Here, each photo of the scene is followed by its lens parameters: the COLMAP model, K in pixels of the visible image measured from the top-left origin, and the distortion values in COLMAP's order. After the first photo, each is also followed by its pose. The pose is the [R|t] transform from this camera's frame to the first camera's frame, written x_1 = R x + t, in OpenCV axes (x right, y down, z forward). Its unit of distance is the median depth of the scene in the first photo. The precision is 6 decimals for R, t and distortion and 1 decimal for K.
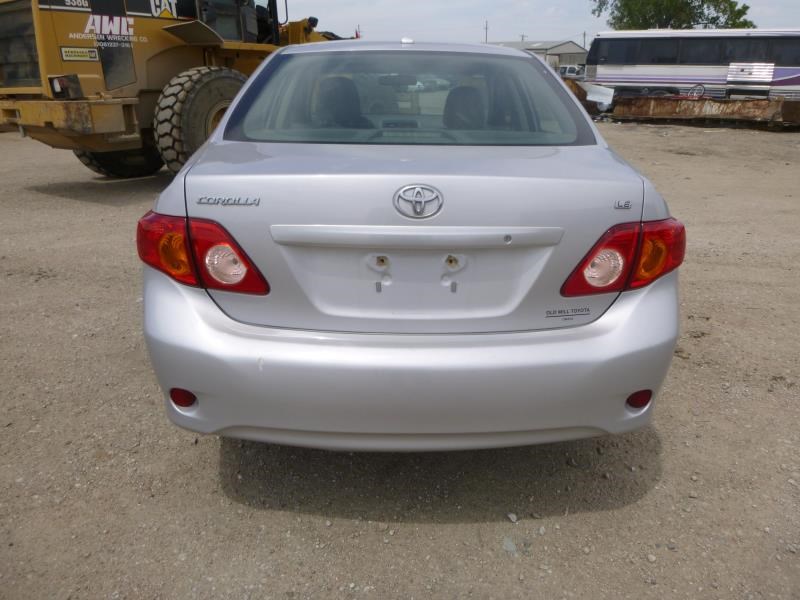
lens RADIAL K [[583.9, 0, 400.0], [0, 583.9, 300.2], [0, 0, 1]] dist [-0.040247, 0.001003]
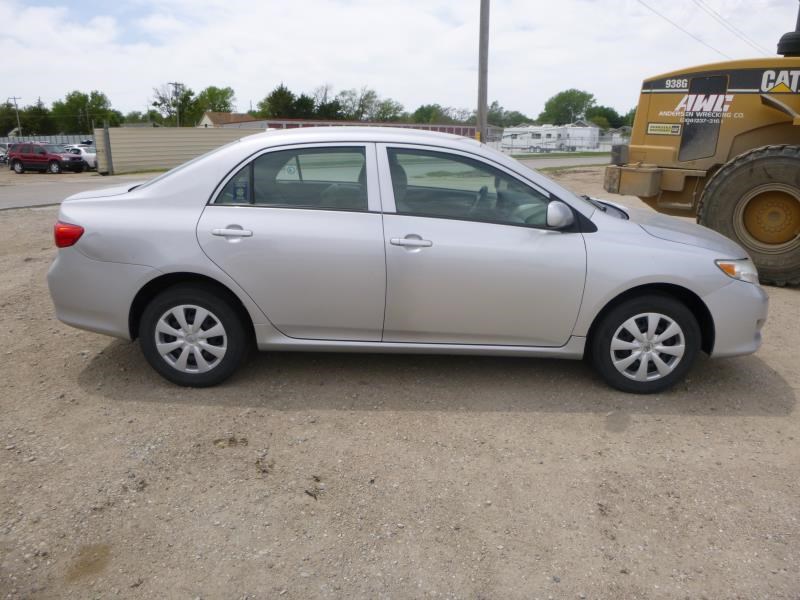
lens RADIAL K [[583.9, 0, 403.2], [0, 583.9, 305.6], [0, 0, 1]] dist [-0.040247, 0.001003]
pose [[-0.058168, 0.283908, -0.957085, 0.647908], [-0.383260, 0.878892, 0.284006, -0.237595], [0.921807, 0.383333, 0.057687, 0.565545]]
